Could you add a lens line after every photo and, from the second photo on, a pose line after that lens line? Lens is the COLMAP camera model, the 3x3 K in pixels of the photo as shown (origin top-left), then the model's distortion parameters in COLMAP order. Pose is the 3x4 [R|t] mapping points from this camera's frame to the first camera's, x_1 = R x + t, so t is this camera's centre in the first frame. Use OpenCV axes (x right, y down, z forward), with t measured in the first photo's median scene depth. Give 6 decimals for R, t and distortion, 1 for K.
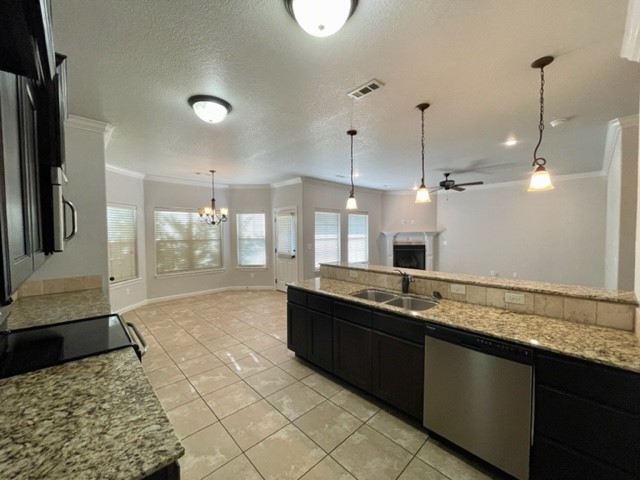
lens RADIAL K [[256.8, 0, 320.0], [0, 256.8, 240.0], [0, 0, 1]] dist [0.000552, 0.000193]
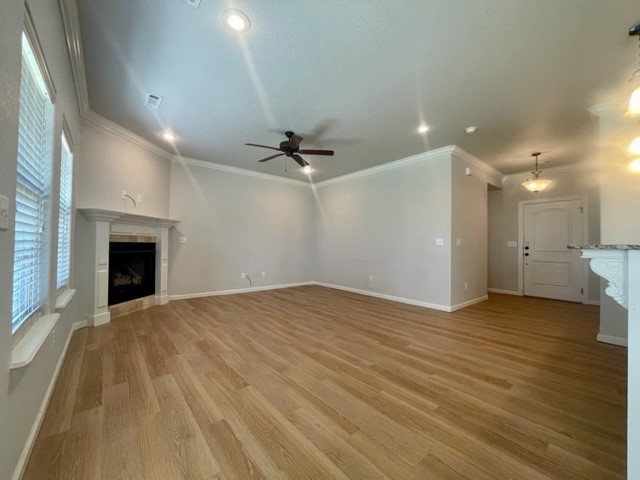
lens RADIAL K [[259.0, 0, 318.6], [0, 259.0, 241.1], [0, 0, 1]] dist [0.000323, 0.000386]
pose [[0.073577, 0.024135, 0.996997, -0.172440], [0.014920, 0.999569, -0.025298, 0.045618], [-0.997178, 0.016737, 0.073186, 0.773812]]
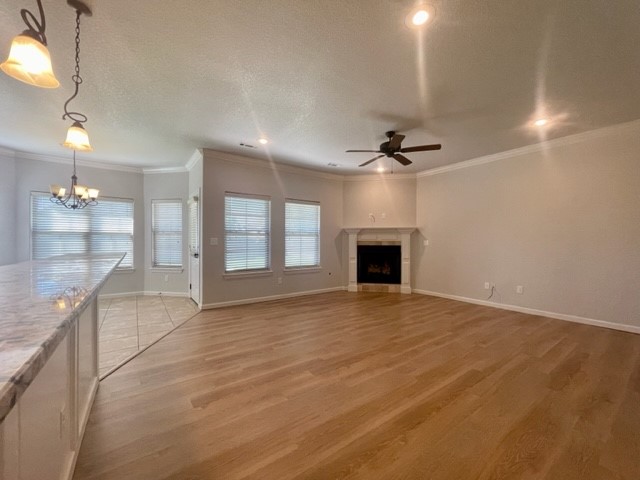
lens RADIAL K [[259.0, 0, 318.6], [0, 259.0, 241.1], [0, 0, 1]] dist [0.000323, 0.000386]
pose [[0.990290, 0.010549, -0.138615, 0.355573], [-0.014216, 0.999574, -0.025495, 0.037007], [0.138287, 0.027218, 0.990018, 0.278010]]
